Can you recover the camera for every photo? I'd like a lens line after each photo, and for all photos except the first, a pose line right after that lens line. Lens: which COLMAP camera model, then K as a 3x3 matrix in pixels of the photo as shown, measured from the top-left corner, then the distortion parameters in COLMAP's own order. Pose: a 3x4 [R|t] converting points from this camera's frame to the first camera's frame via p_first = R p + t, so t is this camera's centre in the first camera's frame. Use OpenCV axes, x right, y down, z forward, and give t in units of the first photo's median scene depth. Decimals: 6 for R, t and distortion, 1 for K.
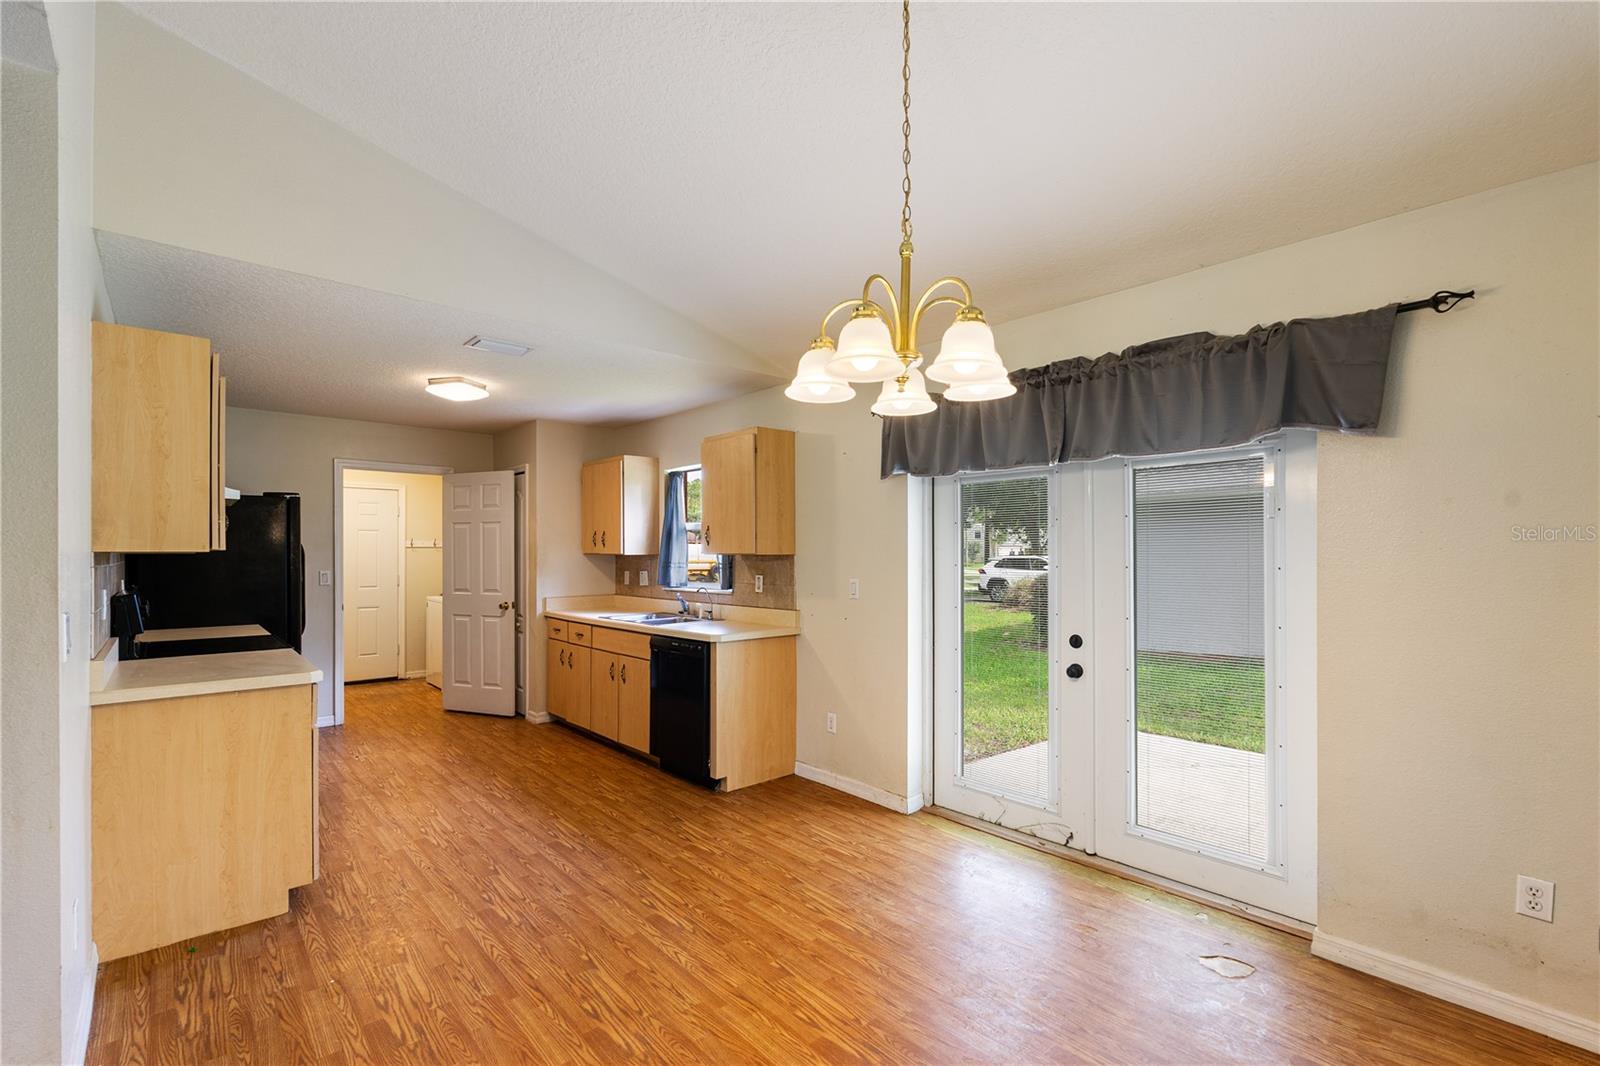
lens RADIAL K [[708.4, 0, 796.9], [0, 708.4, 552.7], [0, 0, 1]] dist [-0.007175, 0.001852]
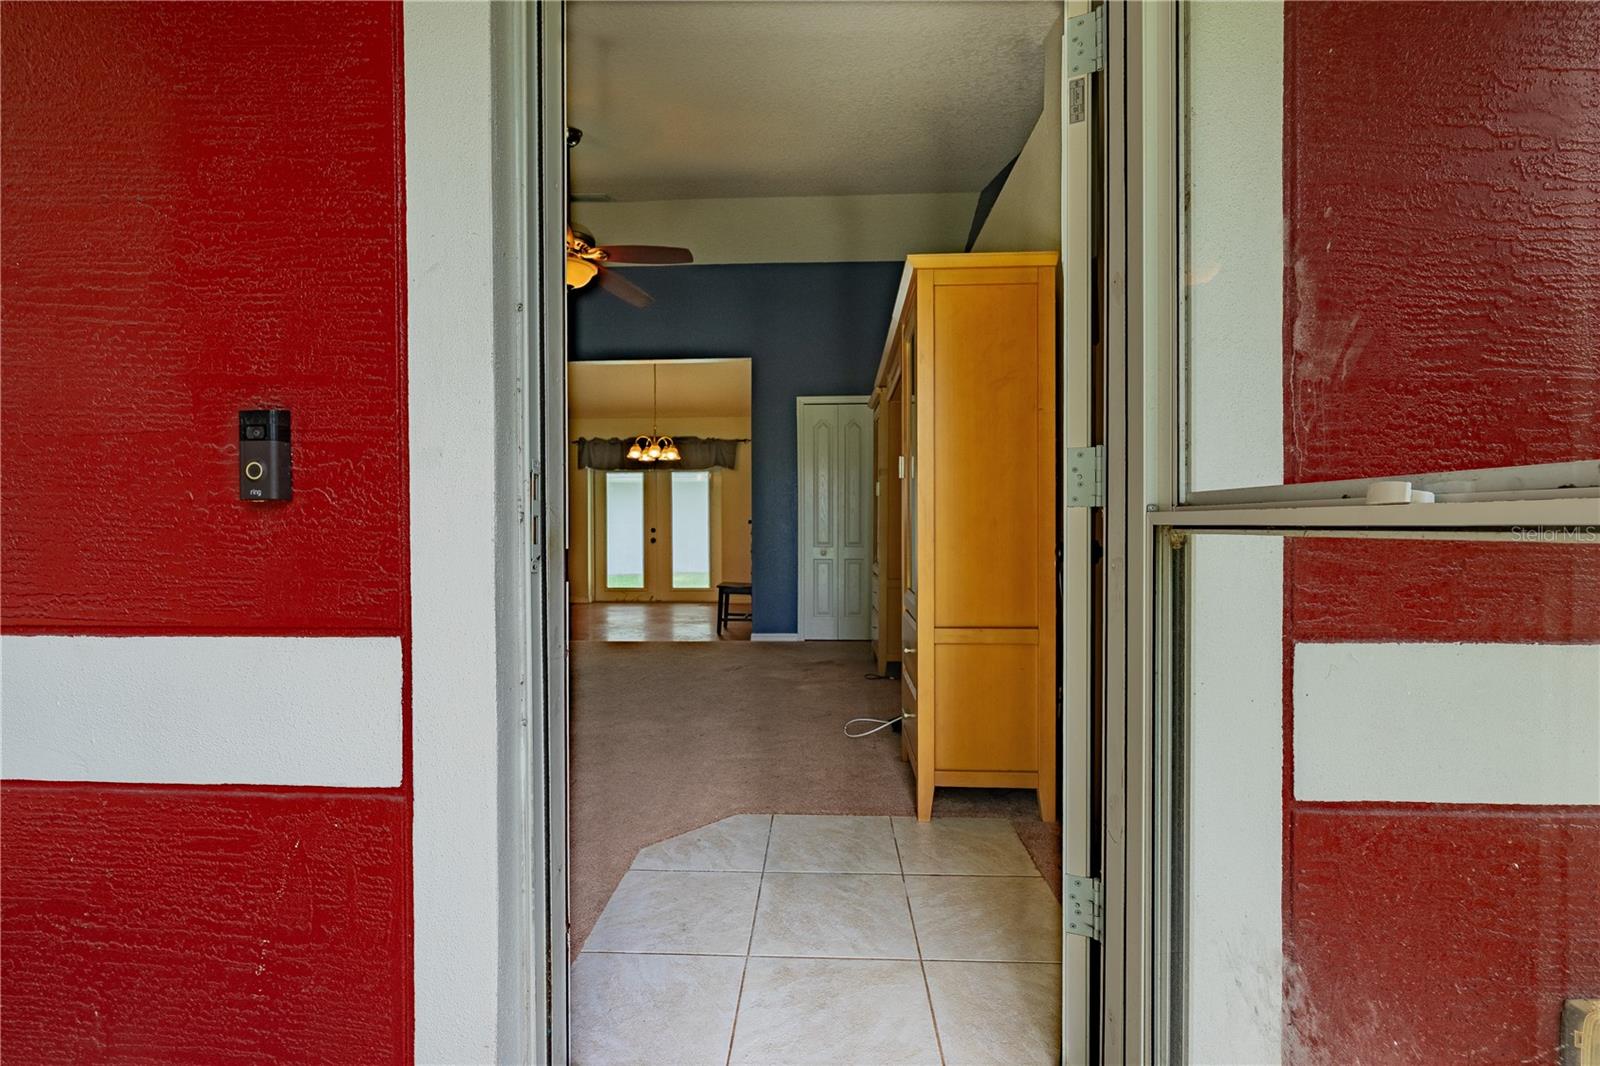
lens RADIAL K [[708.4, 0, 788.2], [0, 708.4, 538.9], [0, 0, 1]] dist [-0.007175, 0.001852]
pose [[0.701055, -0.008987, 0.713050, -0.973723], [-0.003070, 0.999873, 0.015621, 0.083394], [-0.713100, -0.013140, 0.700939, -1.088410]]
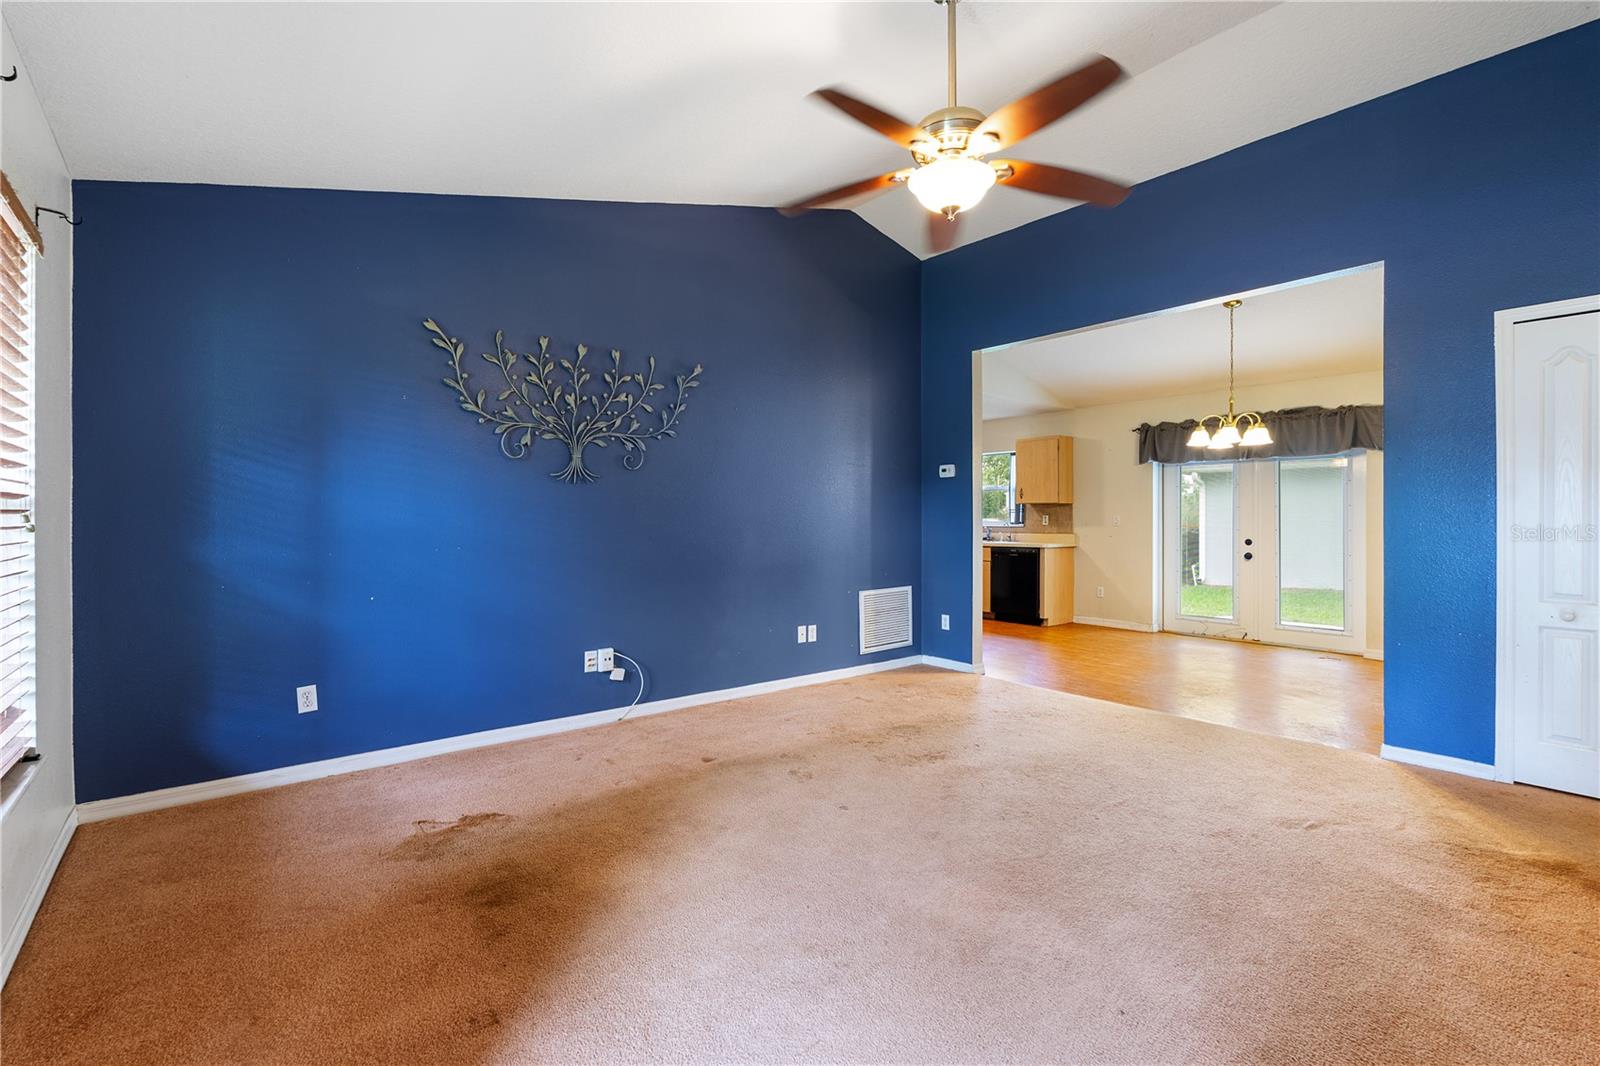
lens RADIAL K [[708.4, 0, 791.5], [0, 708.4, 521.8], [0, 0, 1]] dist [-0.007175, 0.001852]
pose [[0.999142, 0.002163, -0.041357, -0.661156], [-0.001867, 0.999973, 0.007177, 0.038616], [0.041372, -0.007093, 0.999119, -0.876325]]
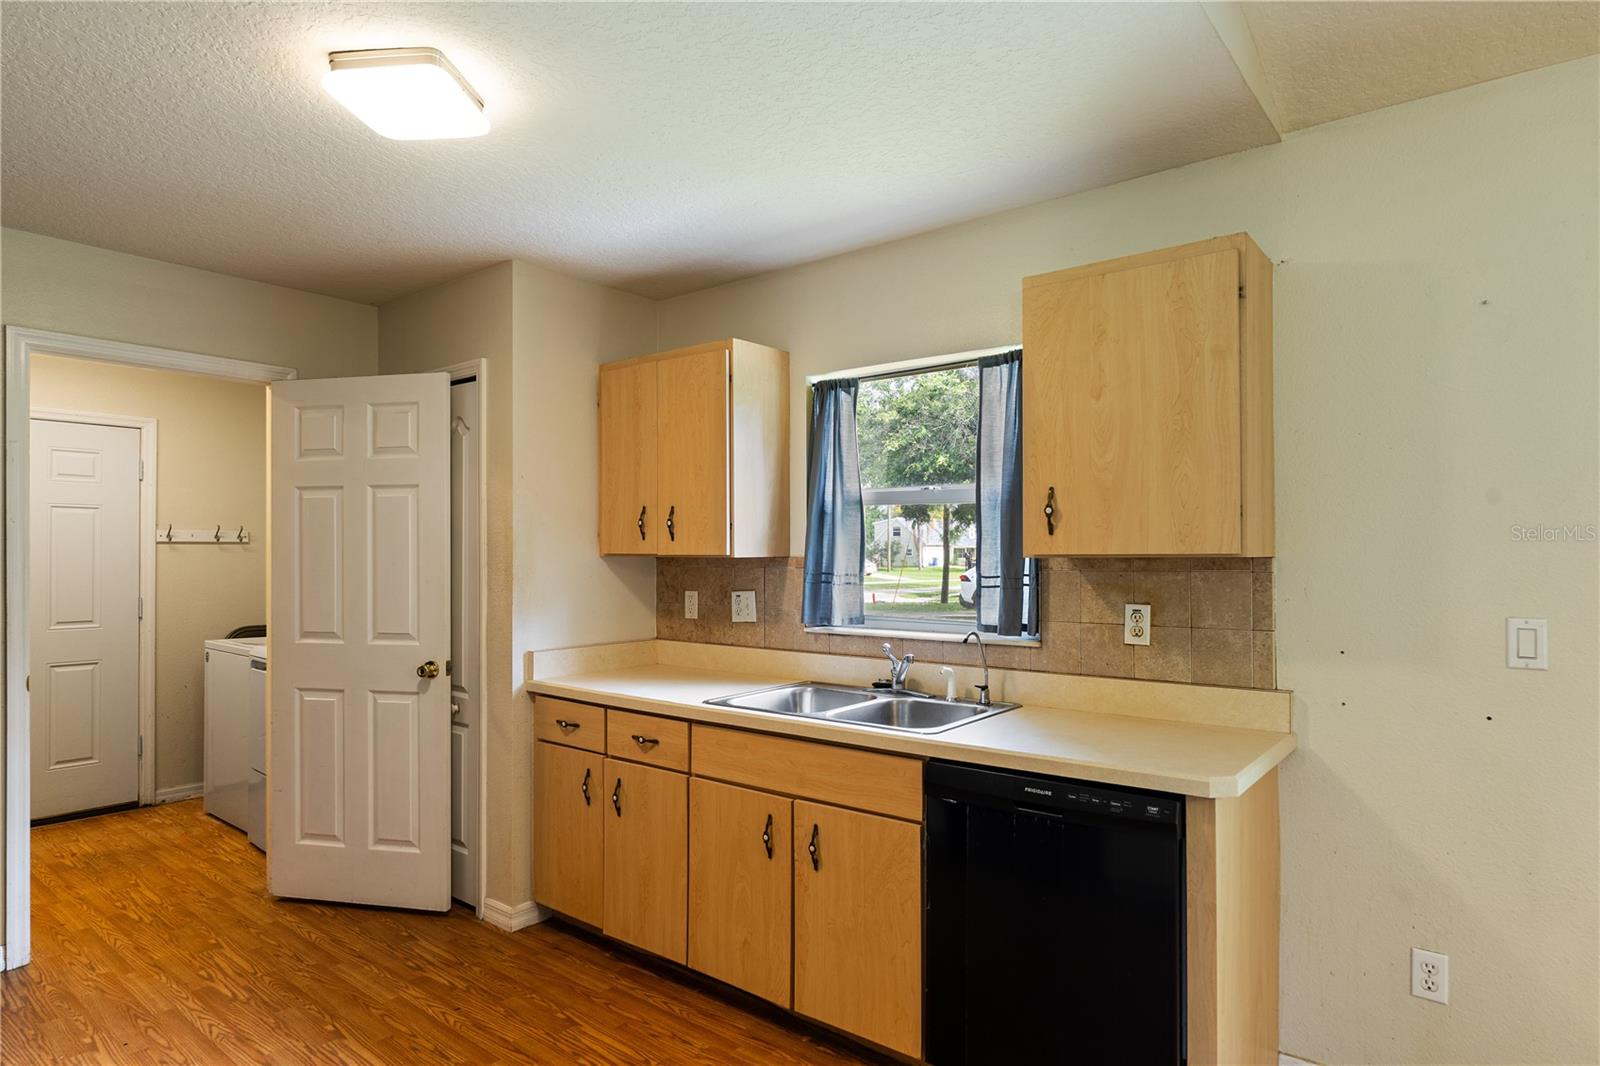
lens RADIAL K [[893.1, 0, 798.5], [0, 893.1, 549.0], [0, 0, 1]] dist [-0.008839, 0.002343]
pose [[0.986199, 0.001835, 0.165557, -0.365479], [-0.000955, 0.999985, -0.005393, 0.000923], [-0.165564, 0.005161, 0.986186, 0.528373]]
